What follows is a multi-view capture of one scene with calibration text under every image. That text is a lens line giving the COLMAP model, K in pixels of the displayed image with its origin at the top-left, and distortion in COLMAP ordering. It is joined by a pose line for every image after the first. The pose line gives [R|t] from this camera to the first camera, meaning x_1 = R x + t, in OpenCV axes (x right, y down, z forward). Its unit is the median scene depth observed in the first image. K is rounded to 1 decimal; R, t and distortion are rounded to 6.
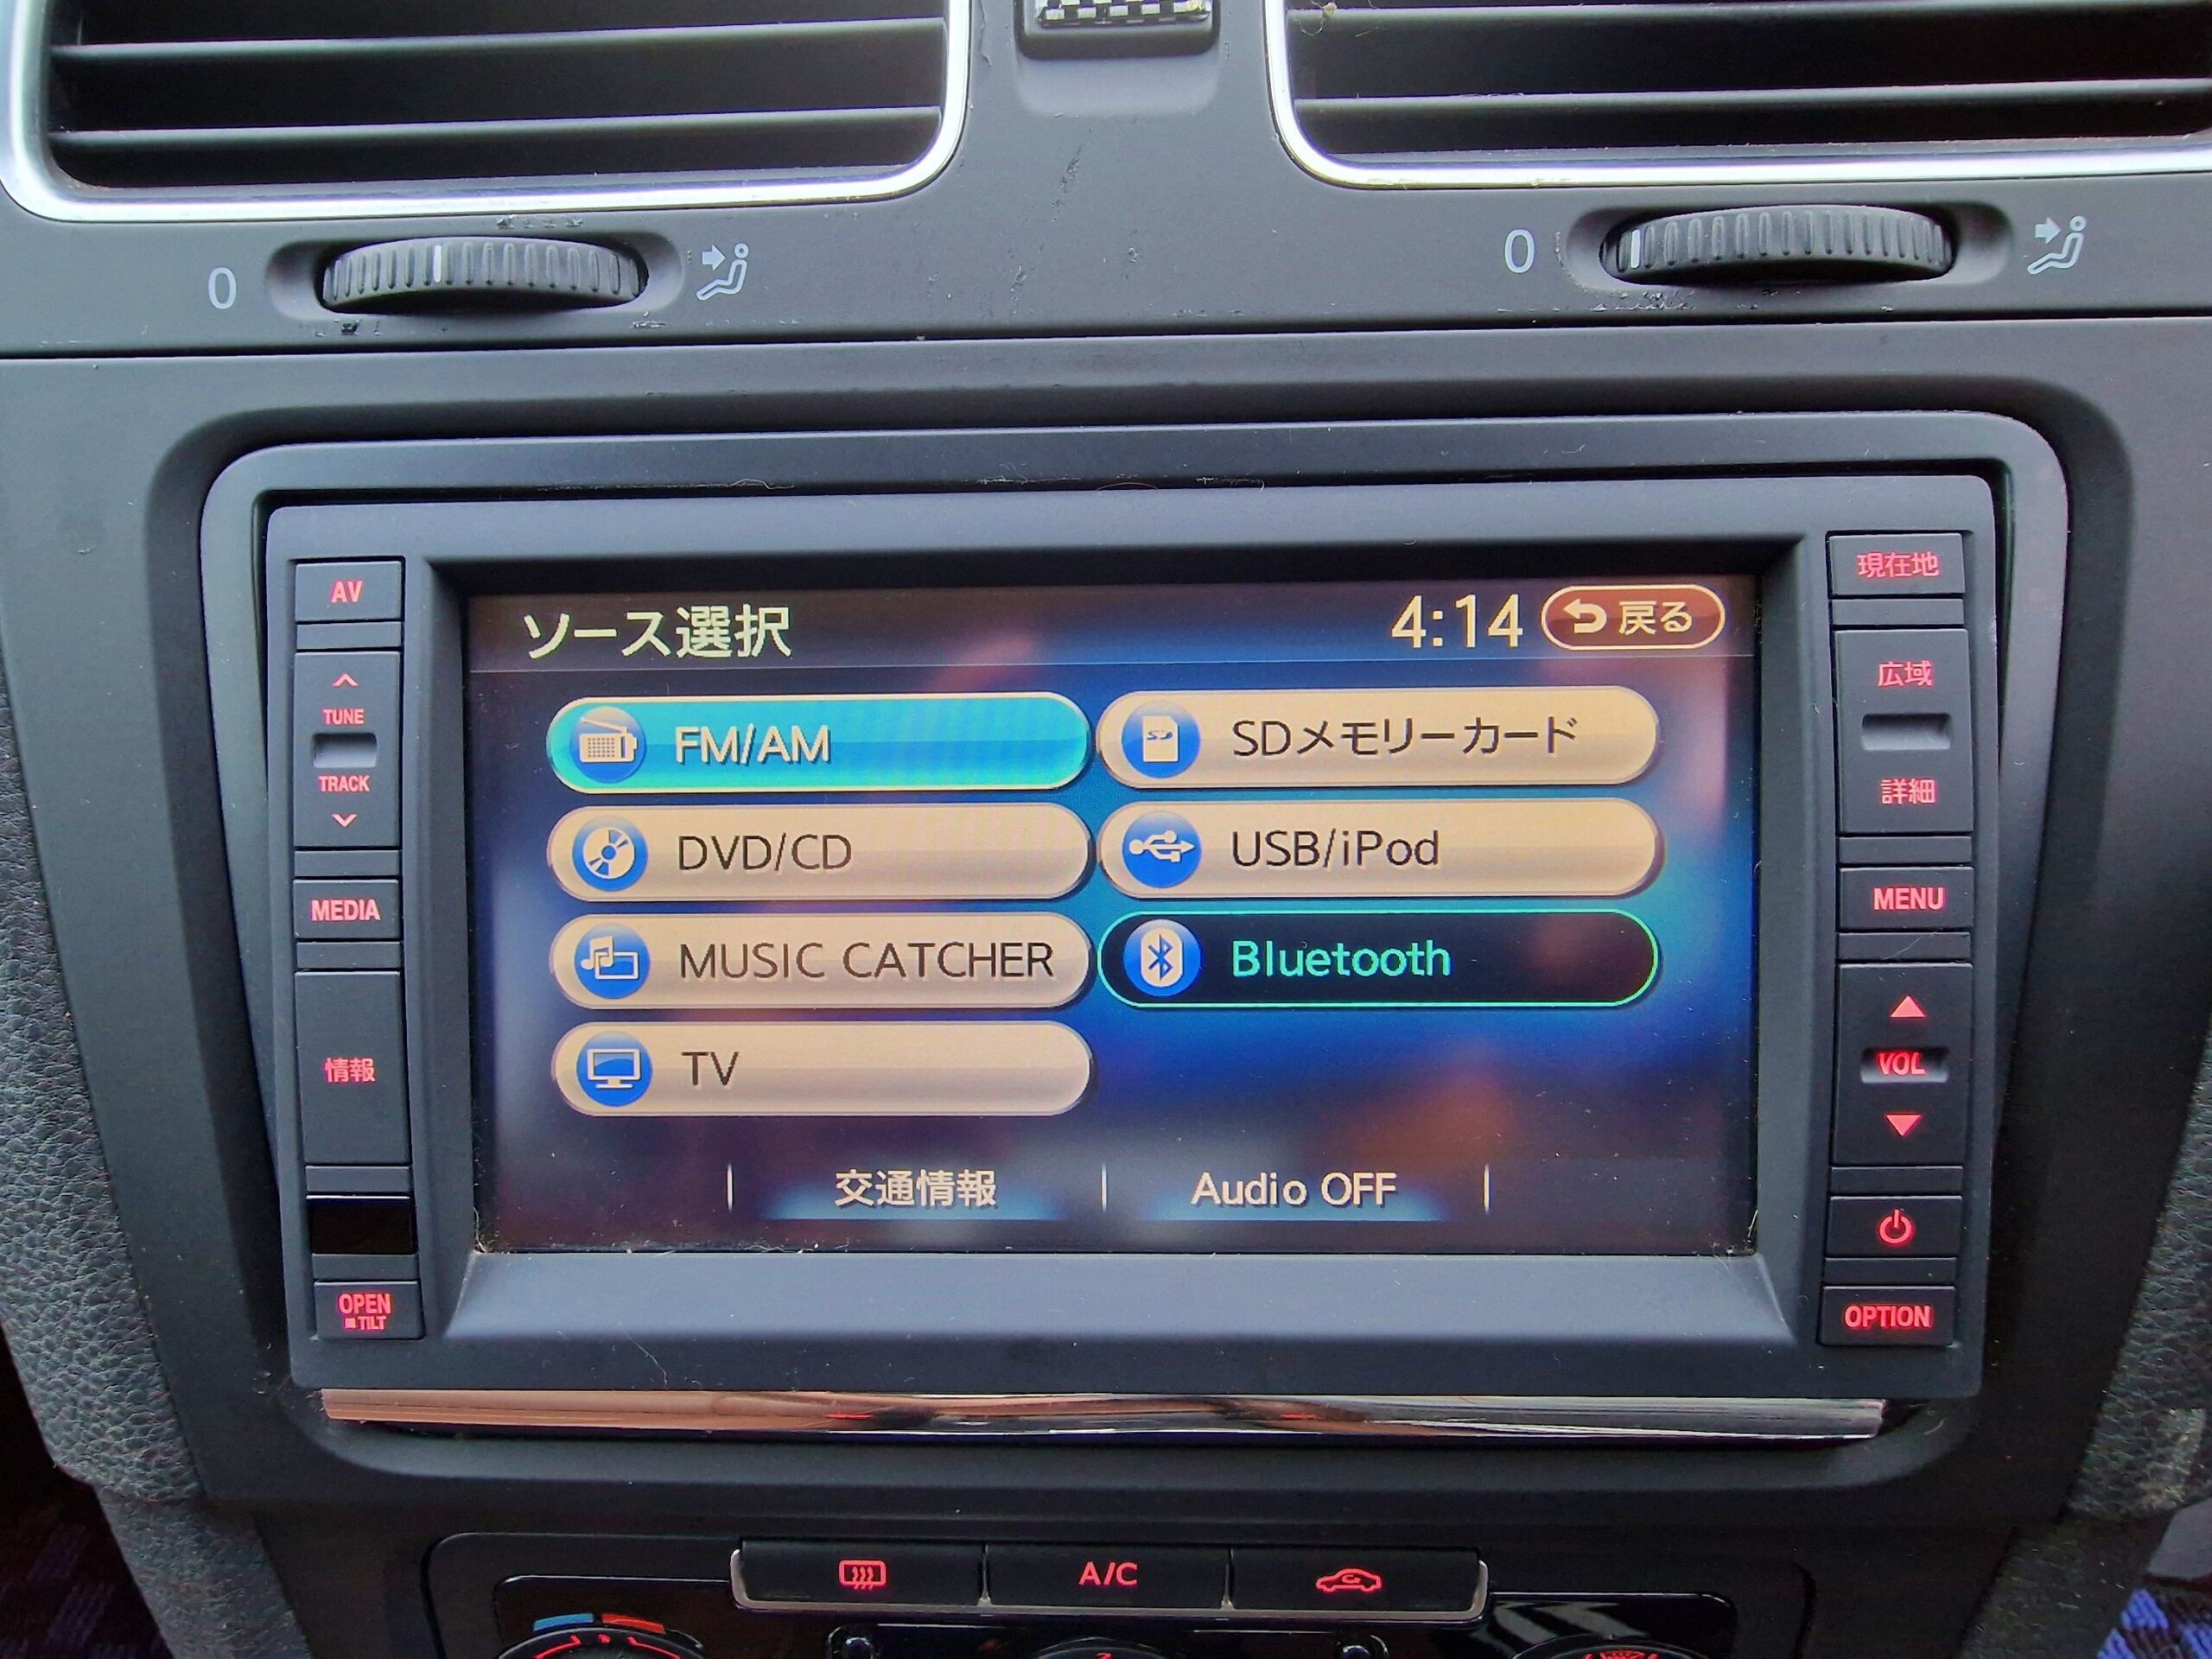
lens RADIAL K [[1213.1, 0, 994.9], [0, 1213.1, 808.1], [0, 0, 1]] dist [0.000888, -0.002774]
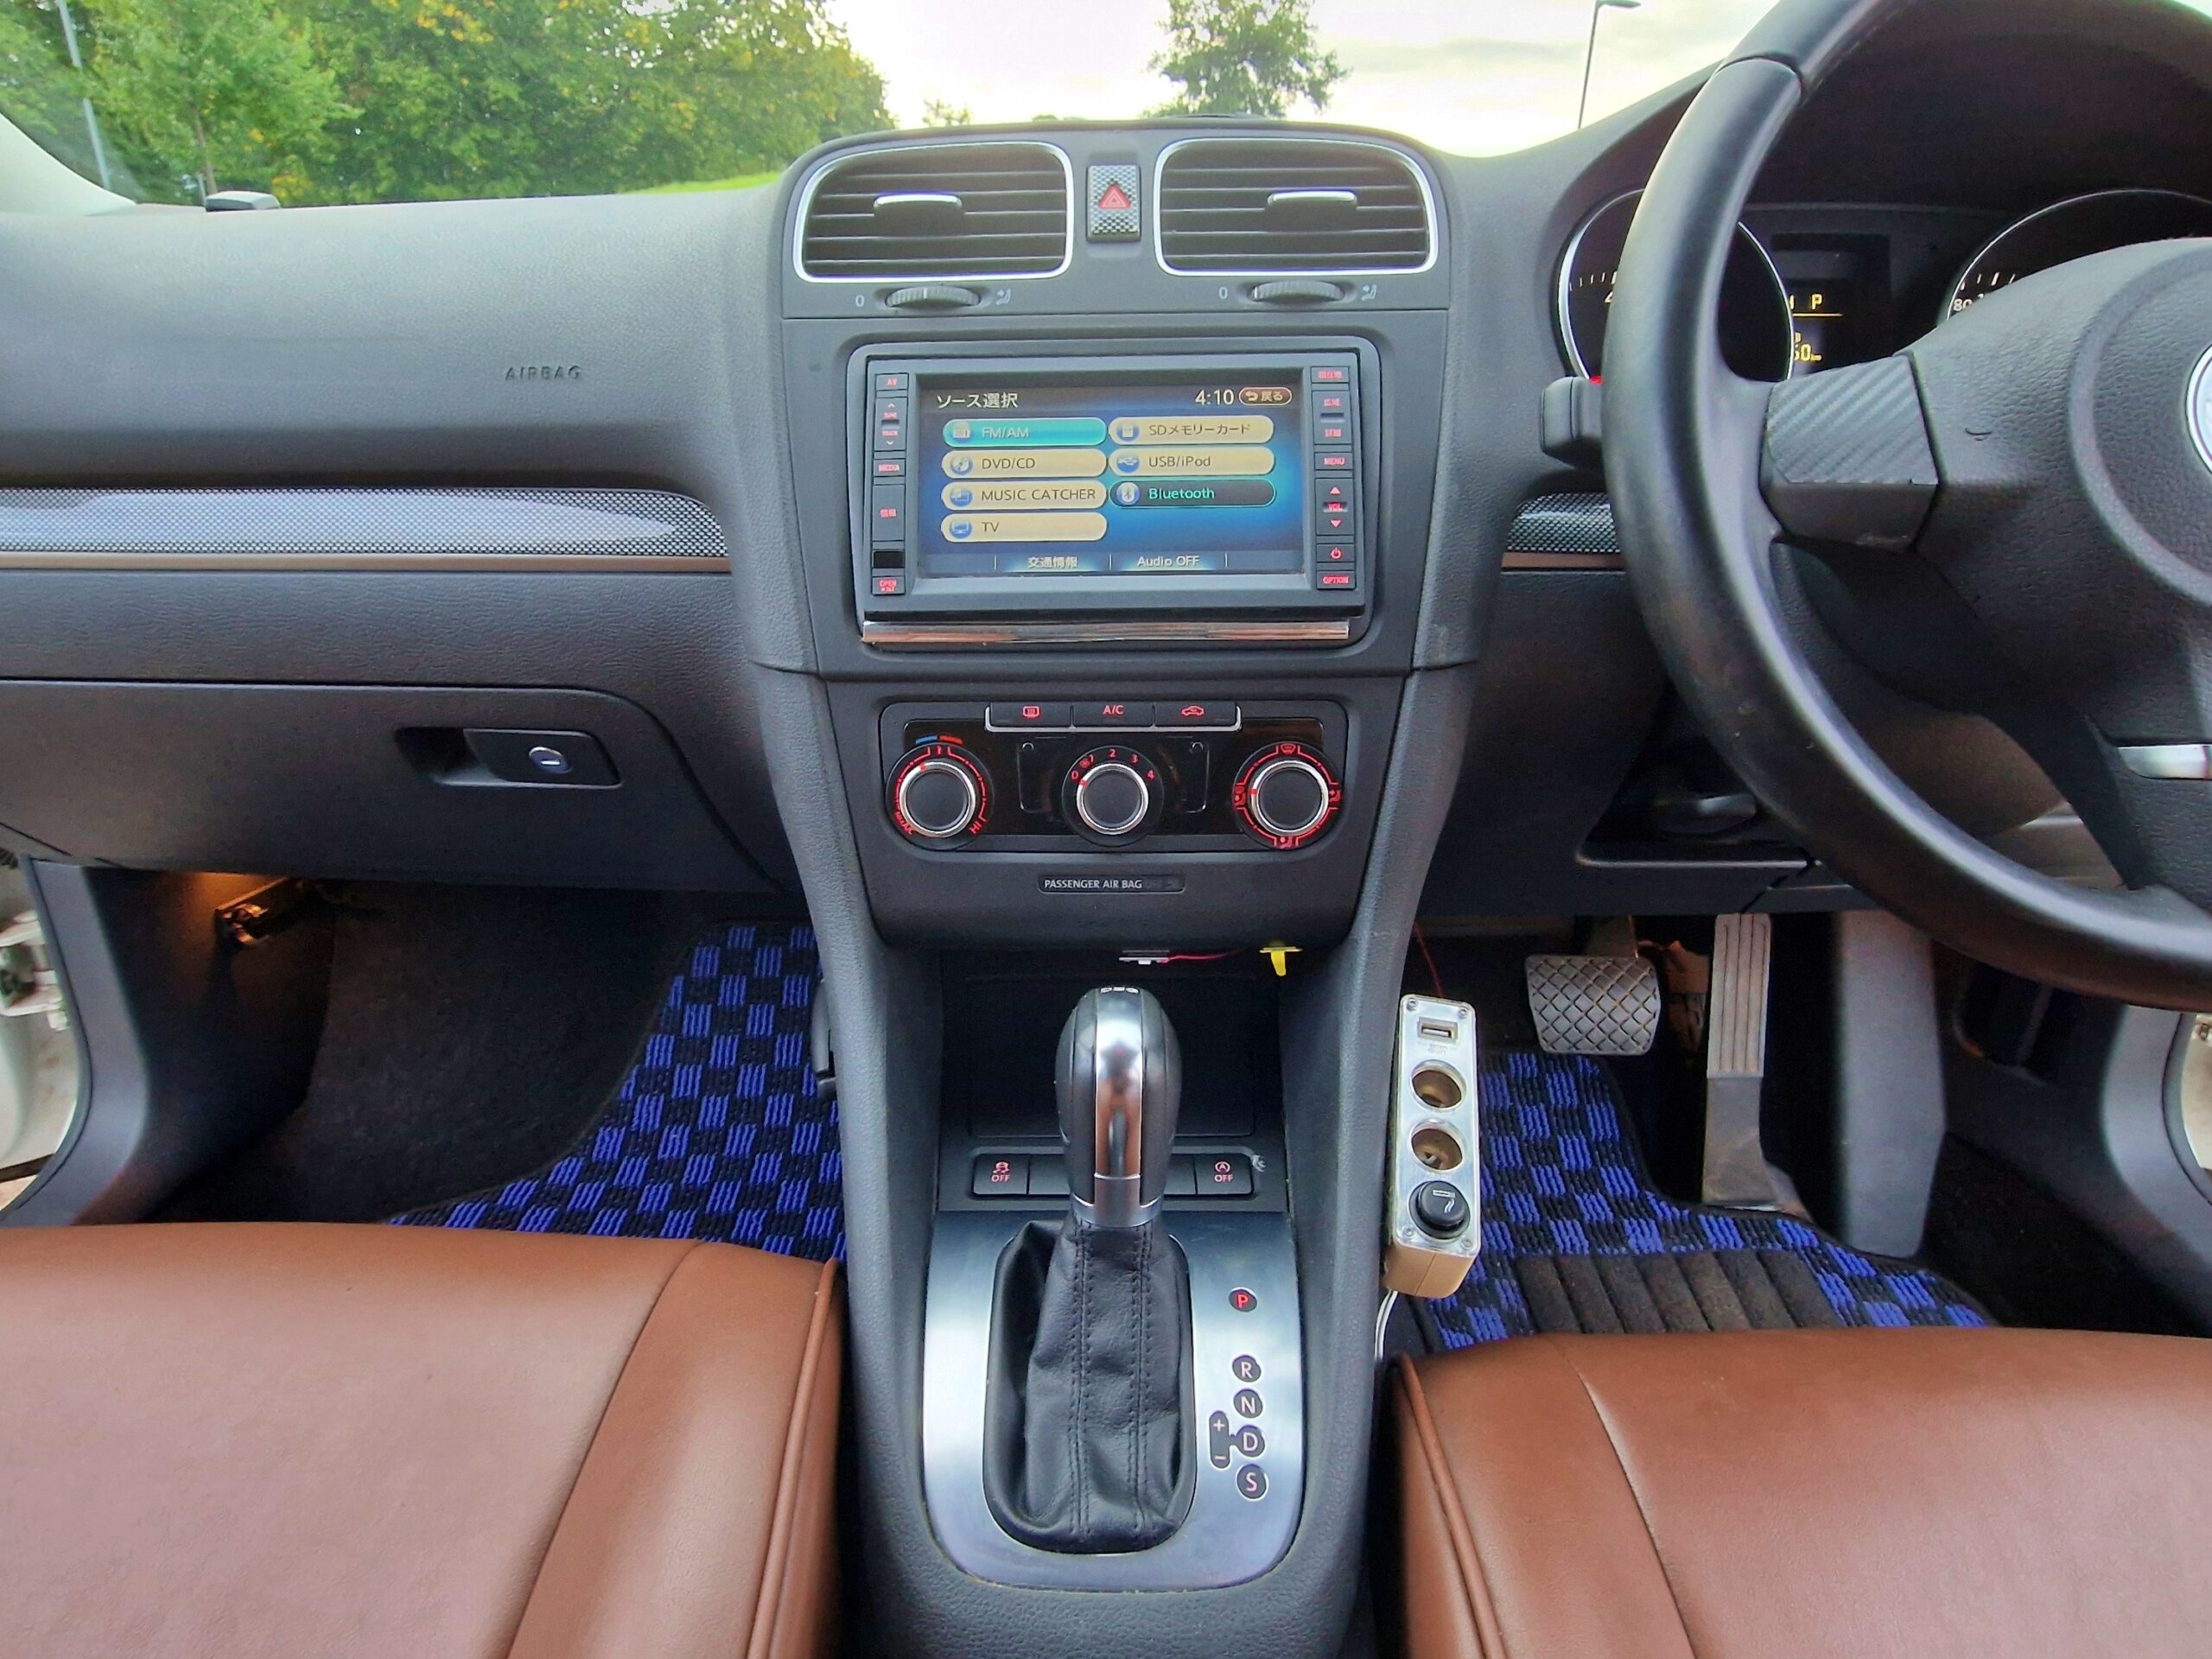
lens RADIAL K [[1213.1, 0, 1095.2], [0, 1213.1, 806.8], [0, 0, 1]] dist [0.000888, -0.002774]
pose [[0.999946, 0.008323, 0.006153, 0.035966], [-0.007245, 0.987367, -0.158285, 1.561411], [-0.007392, 0.158232, 0.987374, -2.233134]]
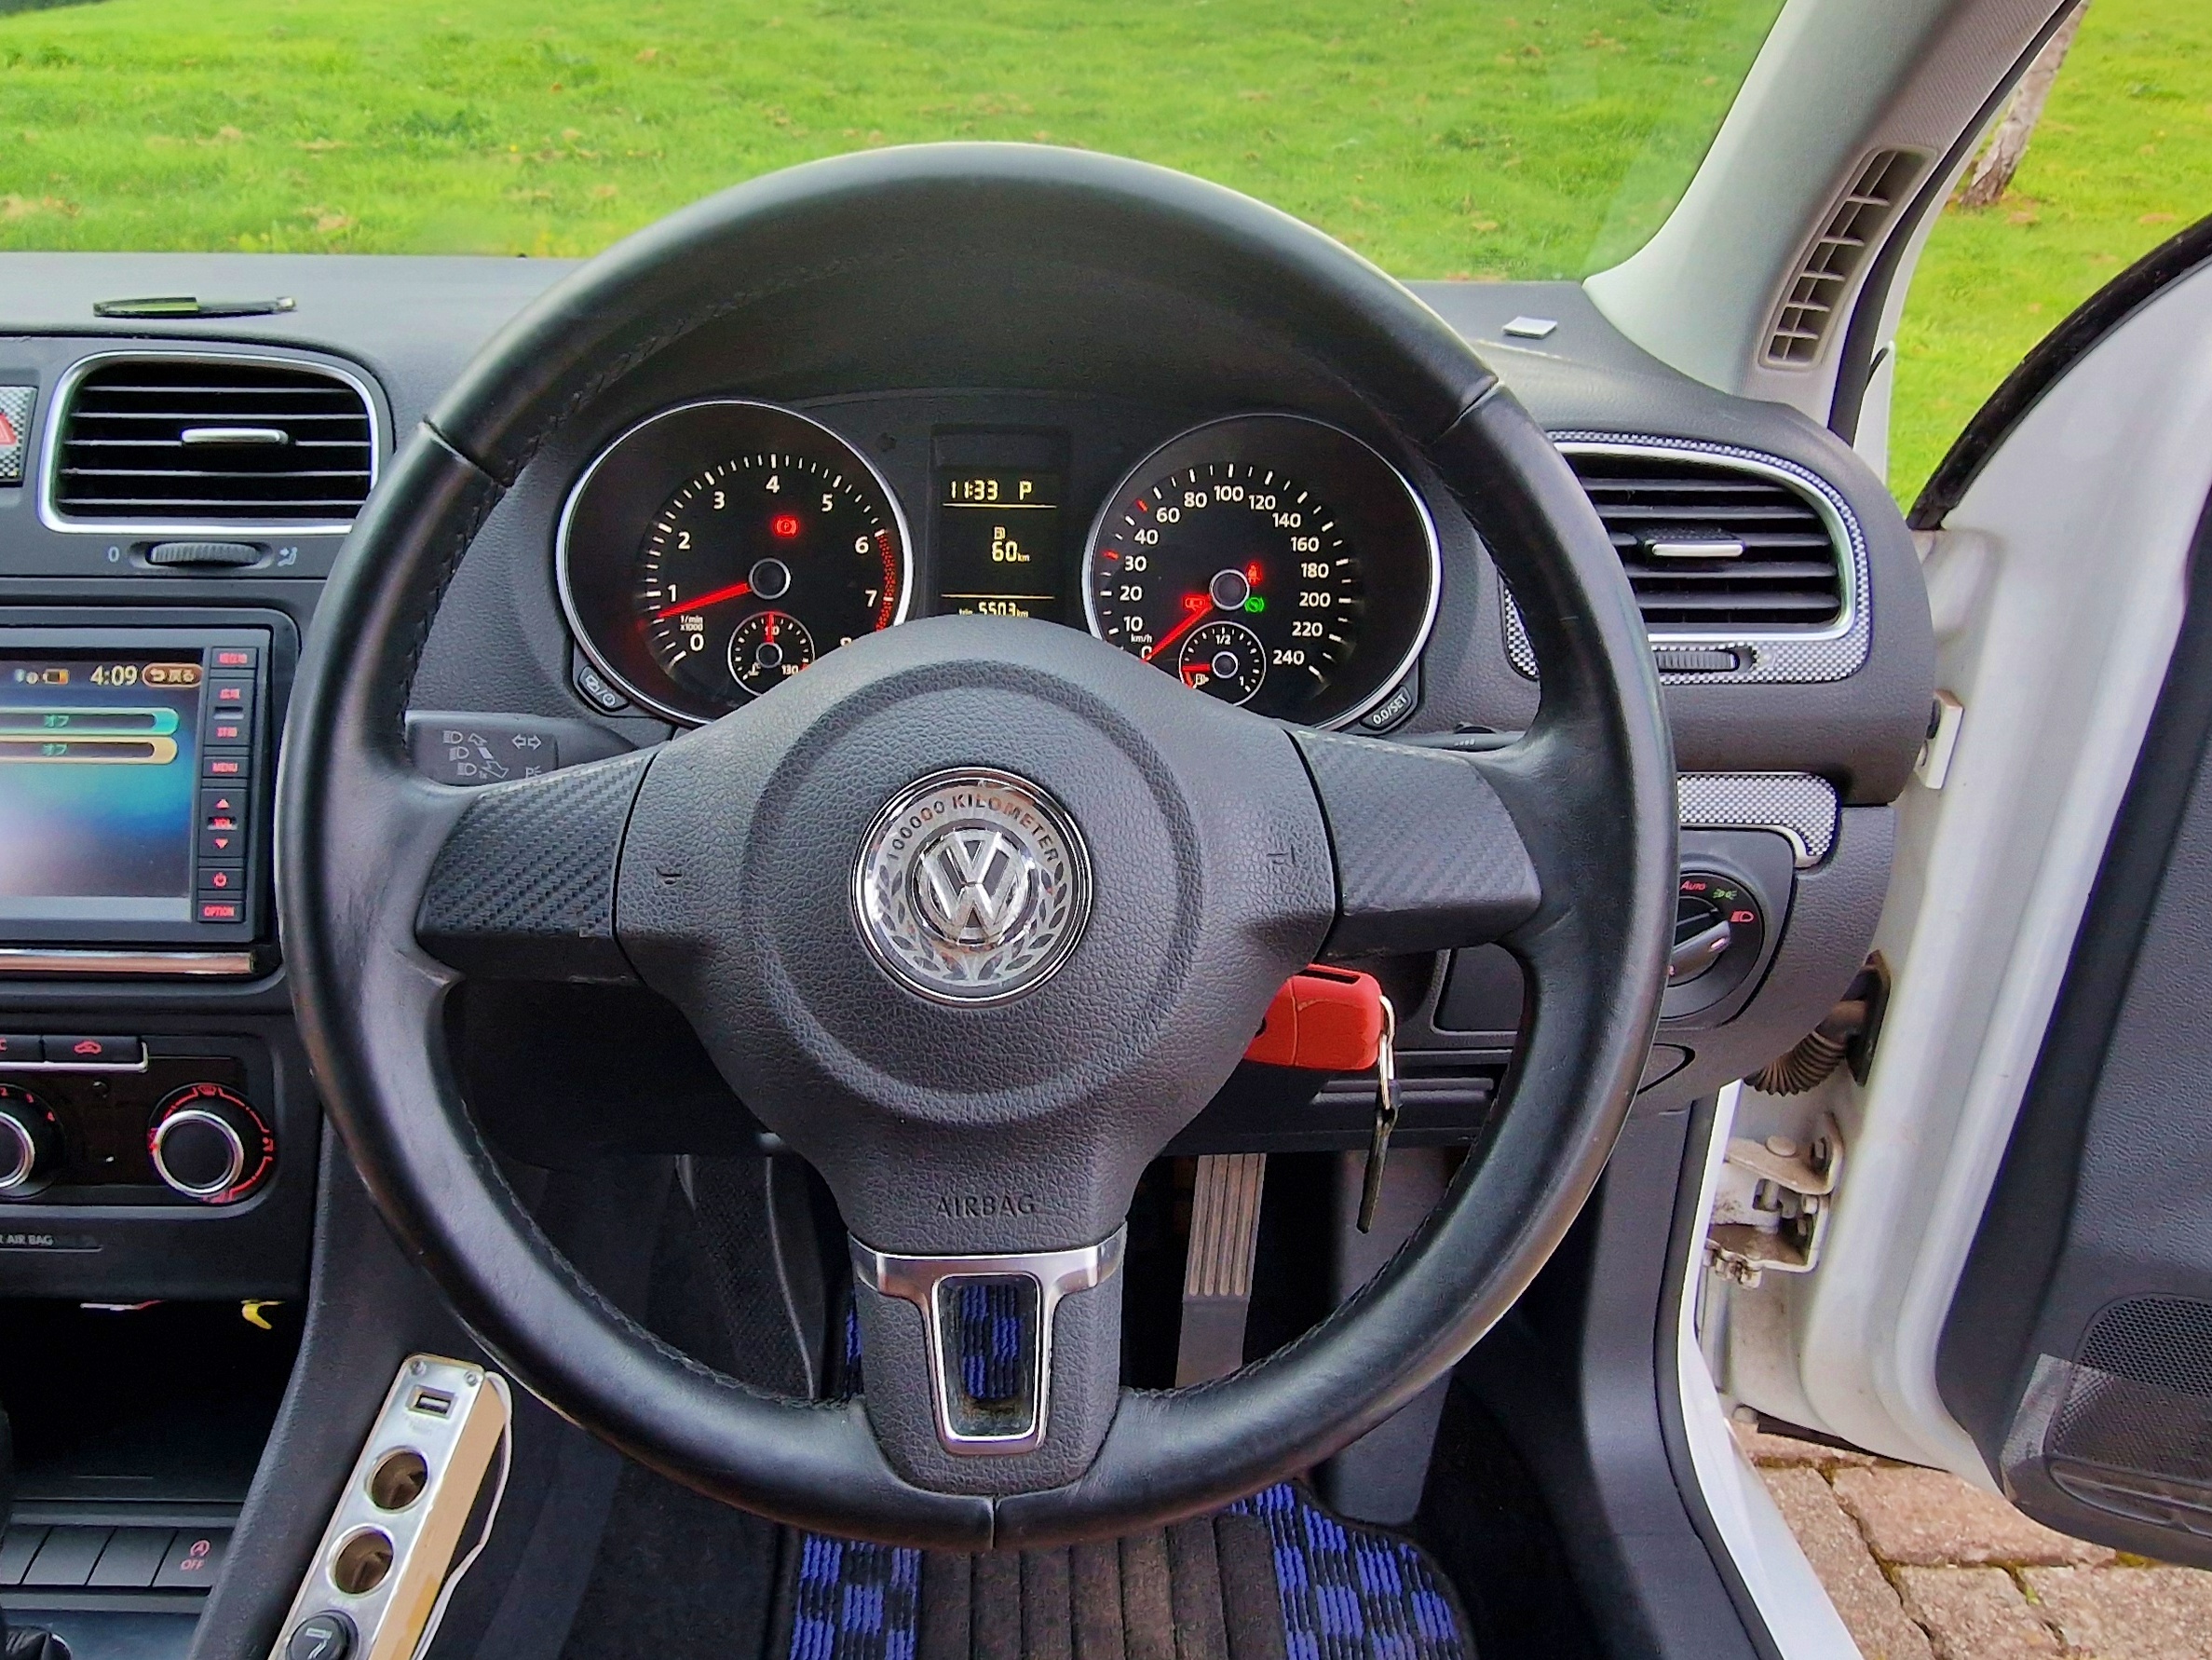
lens RADIAL K [[1536.1, 0, 1000.2], [0, 1536.1, 807.2], [0, 0, 1]] dist [0.002384, -0.003532]
pose [[0.999699, 0.021630, 0.011542, 2.494133], [-0.020132, 0.992924, -0.117034, 0.549246], [-0.013992, 0.116767, 0.993061, -2.648200]]
